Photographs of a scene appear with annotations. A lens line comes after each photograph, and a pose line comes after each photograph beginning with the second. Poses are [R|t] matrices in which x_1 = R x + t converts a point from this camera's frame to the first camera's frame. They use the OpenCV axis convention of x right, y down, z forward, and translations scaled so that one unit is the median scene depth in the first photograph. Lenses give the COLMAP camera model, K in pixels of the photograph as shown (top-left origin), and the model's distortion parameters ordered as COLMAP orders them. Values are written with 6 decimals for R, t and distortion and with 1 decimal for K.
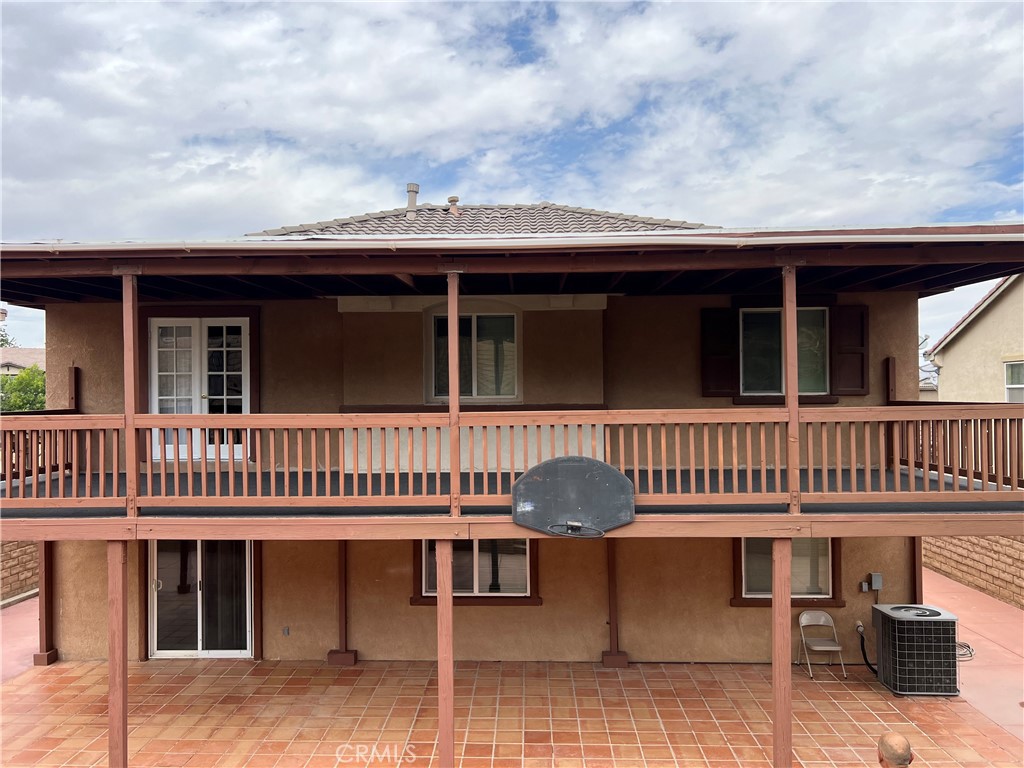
lens RADIAL K [[776.2, 0, 508.3], [0, 776.2, 389.5], [0, 0, 1]] dist [0.029134, -0.025049]
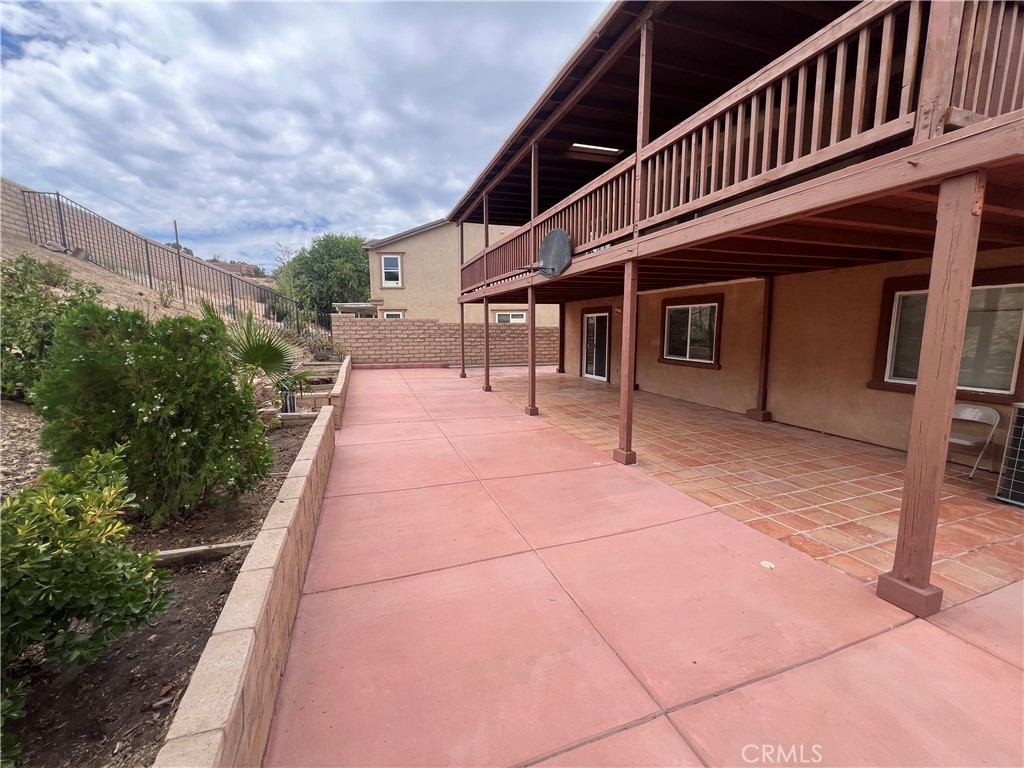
lens RADIAL K [[416.1, 0, 508.1], [0, 416.1, 382.3], [0, 0, 1]] dist [-0.018129, -0.000130]
pose [[0.349619, 0.125094, -0.928503, 0.619867], [0.006133, 0.990719, 0.135786, 0.194341], [0.936872, -0.053168, 0.345607, 0.369340]]
